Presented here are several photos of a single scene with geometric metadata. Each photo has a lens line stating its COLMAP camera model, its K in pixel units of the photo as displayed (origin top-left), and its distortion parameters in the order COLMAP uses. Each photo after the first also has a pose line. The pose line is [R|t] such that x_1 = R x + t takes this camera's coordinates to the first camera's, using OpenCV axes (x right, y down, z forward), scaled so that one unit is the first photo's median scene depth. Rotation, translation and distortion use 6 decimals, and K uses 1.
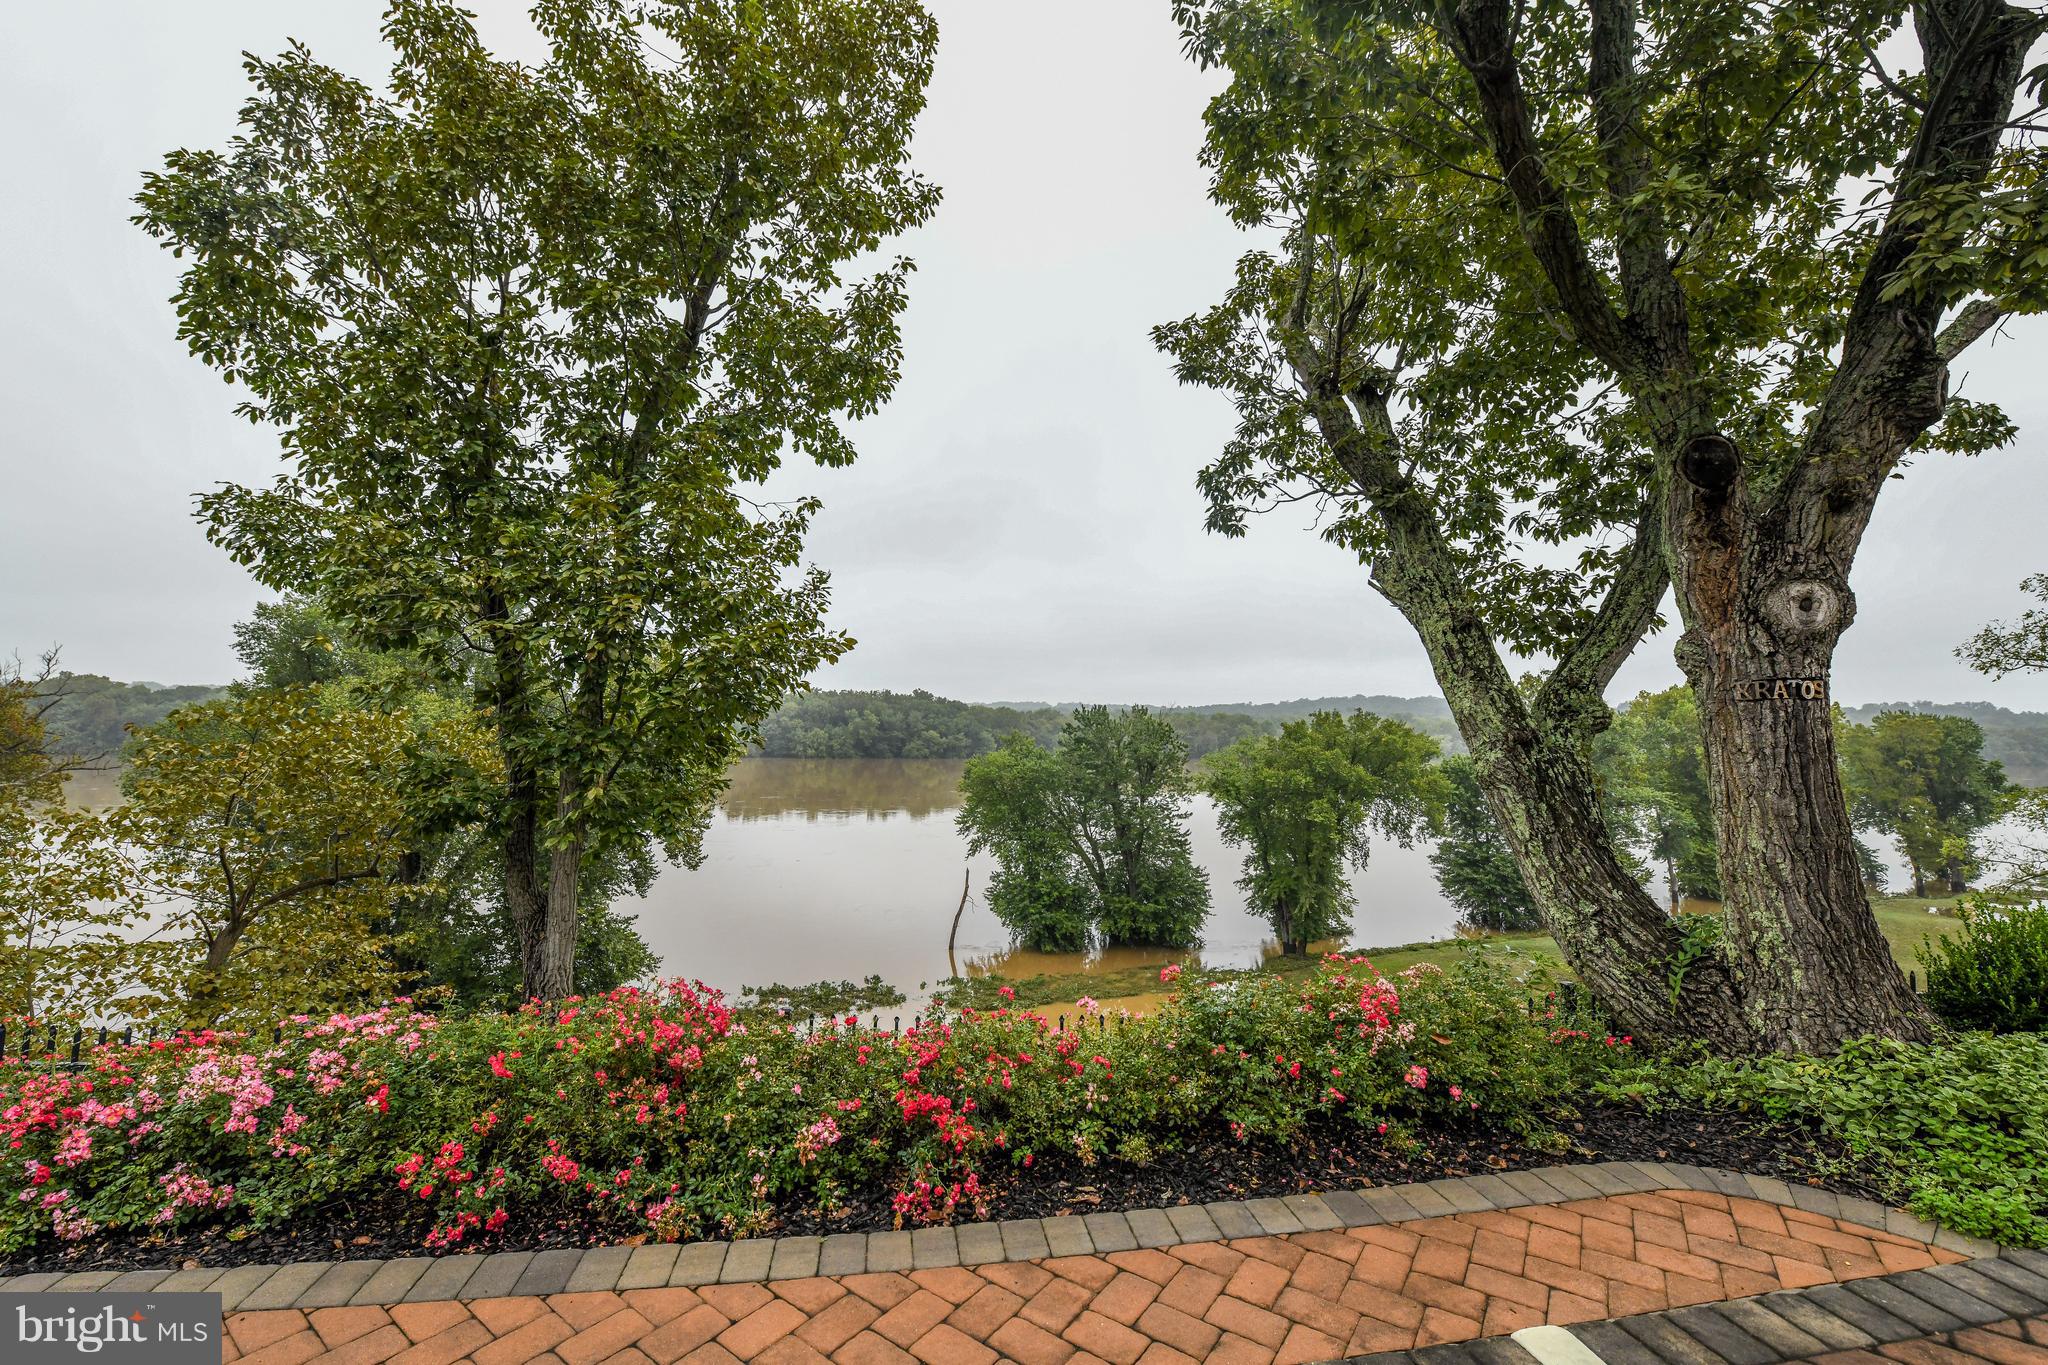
lens RADIAL K [[812.4, 0, 1023.0], [0, 812.4, 677.7], [0, 0, 1]] dist [-0.018302, -0.001358]
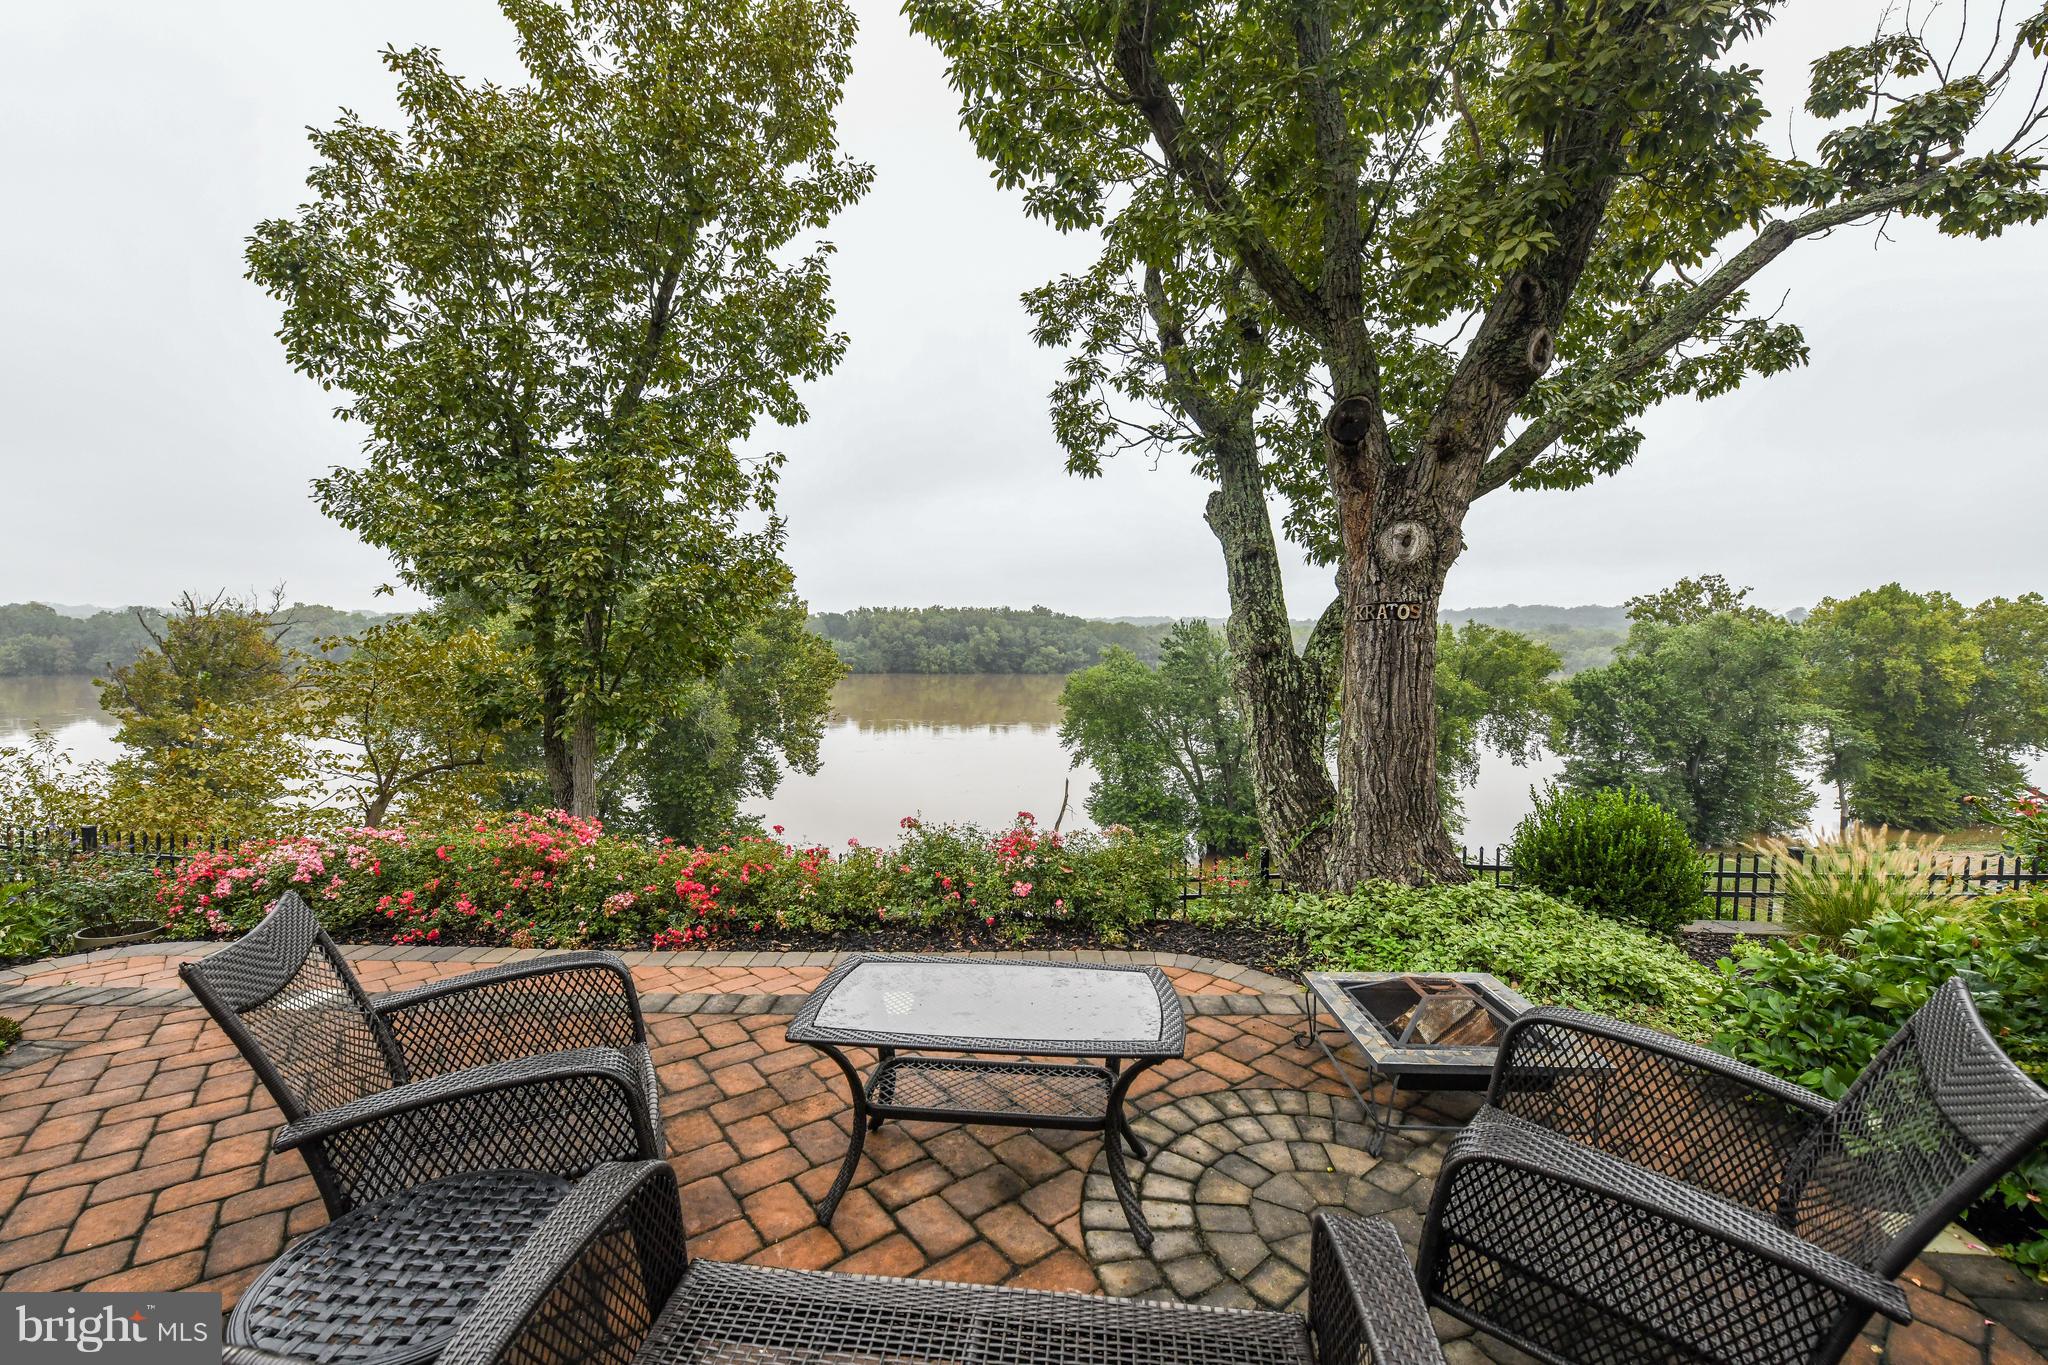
lens RADIAL K [[812.4, 0, 1023.4], [0, 812.4, 678.0], [0, 0, 1]] dist [-0.018302, -0.001358]
pose [[0.988675, -0.001790, -0.150065, 0.289741], [0.017428, 0.994533, 0.102954, -0.010561], [0.149060, -0.104403, 0.983301, -0.154042]]
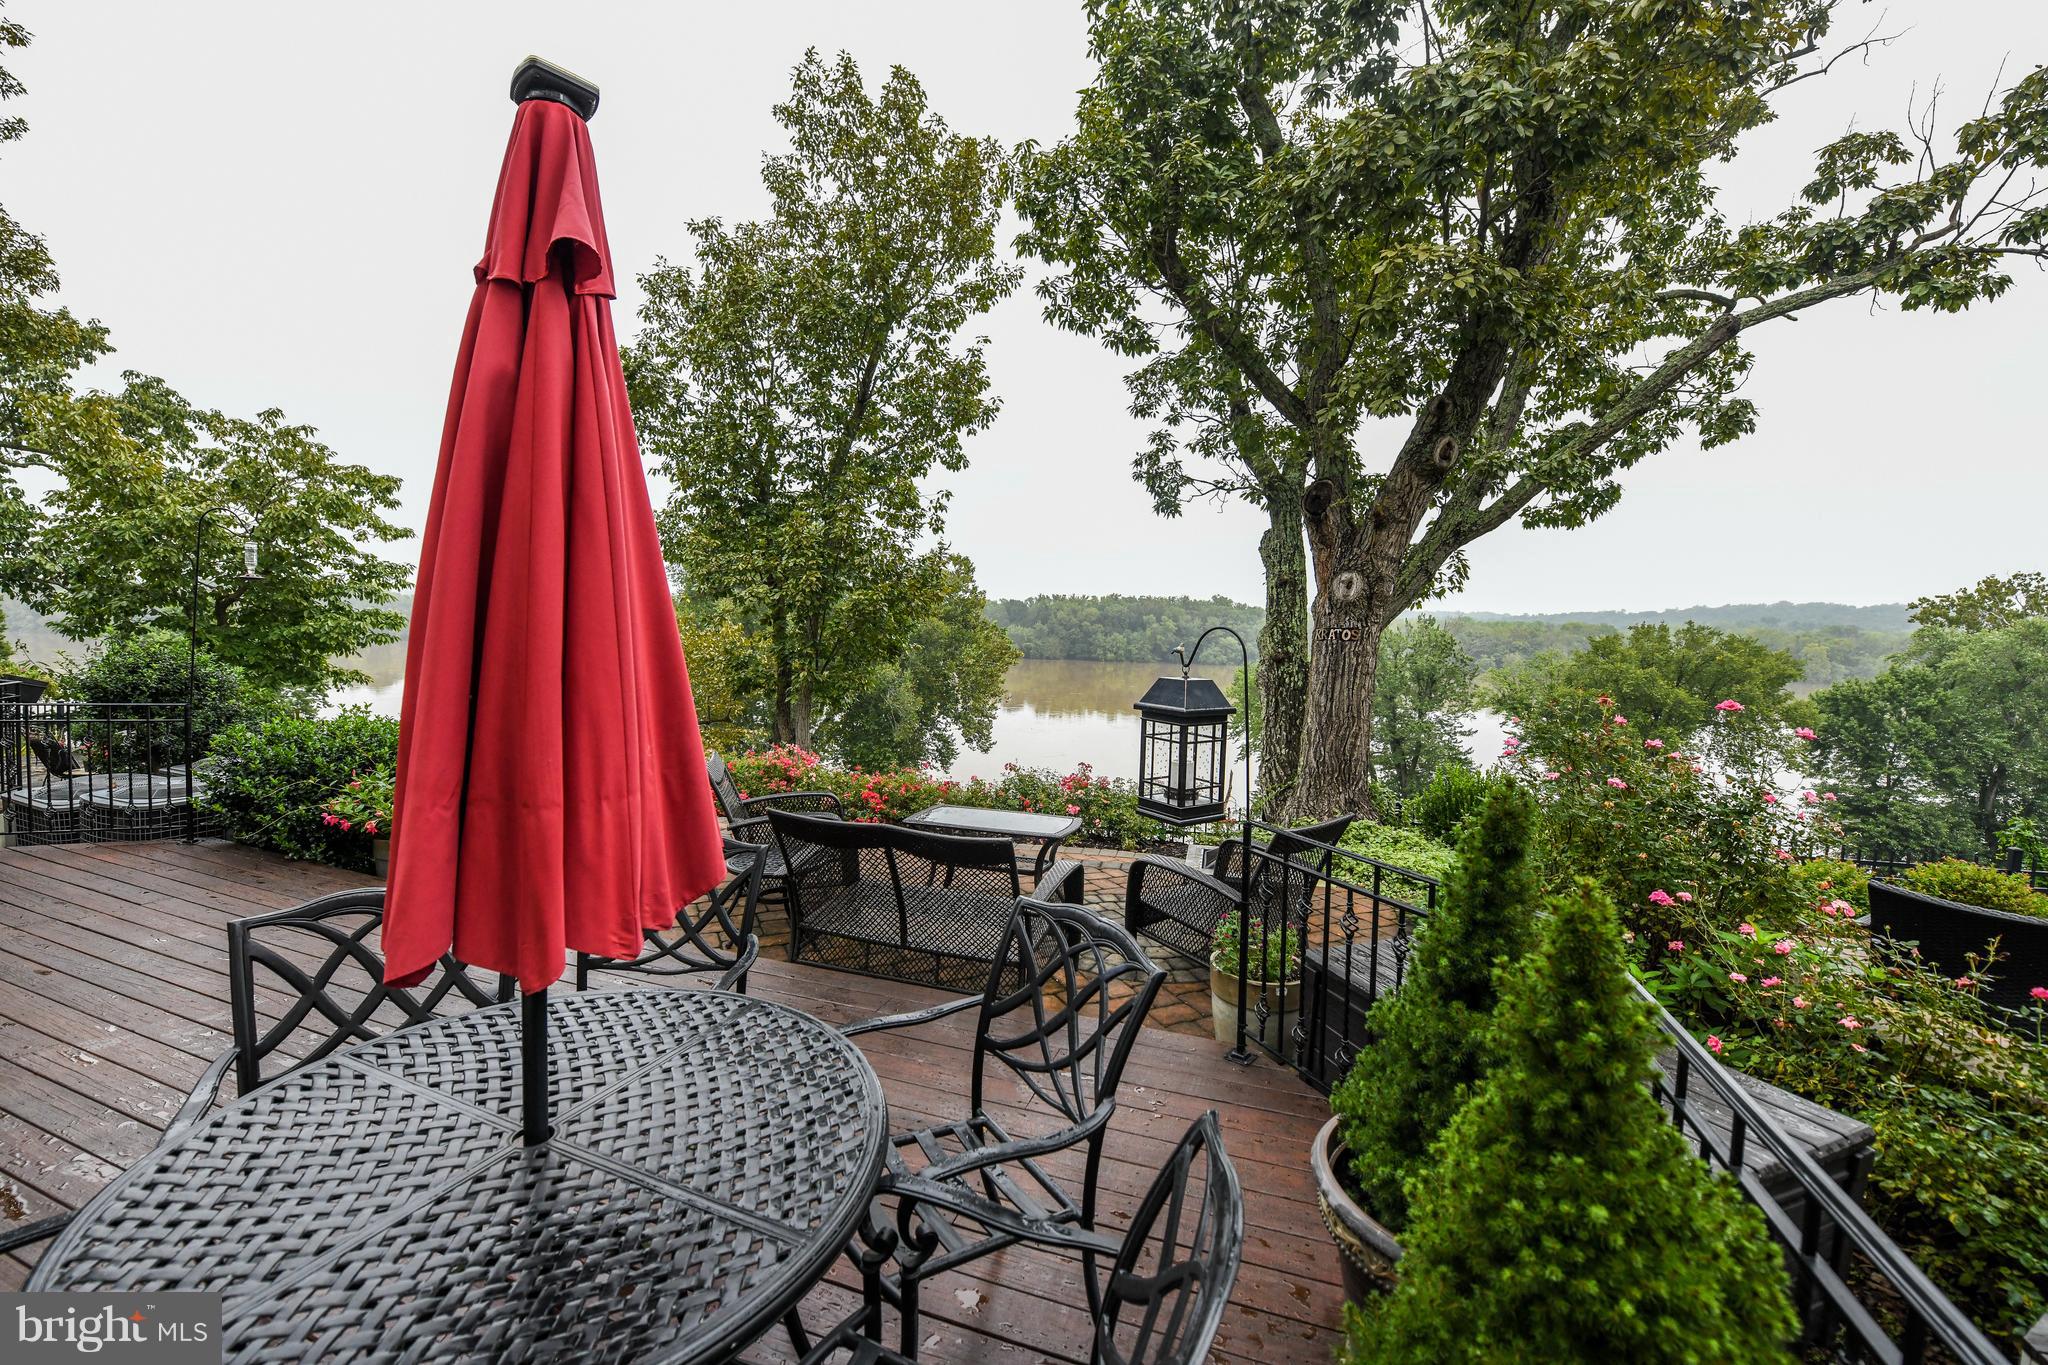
lens RADIAL K [[812.4, 0, 1025.9], [0, 812.4, 672.9], [0, 0, 1]] dist [-0.018302, -0.001358]
pose [[0.933520, 0.032451, -0.357054, 0.470419], [0.007229, 0.993989, 0.109241, -0.048587], [0.358452, -0.104560, 0.927674, -0.436173]]
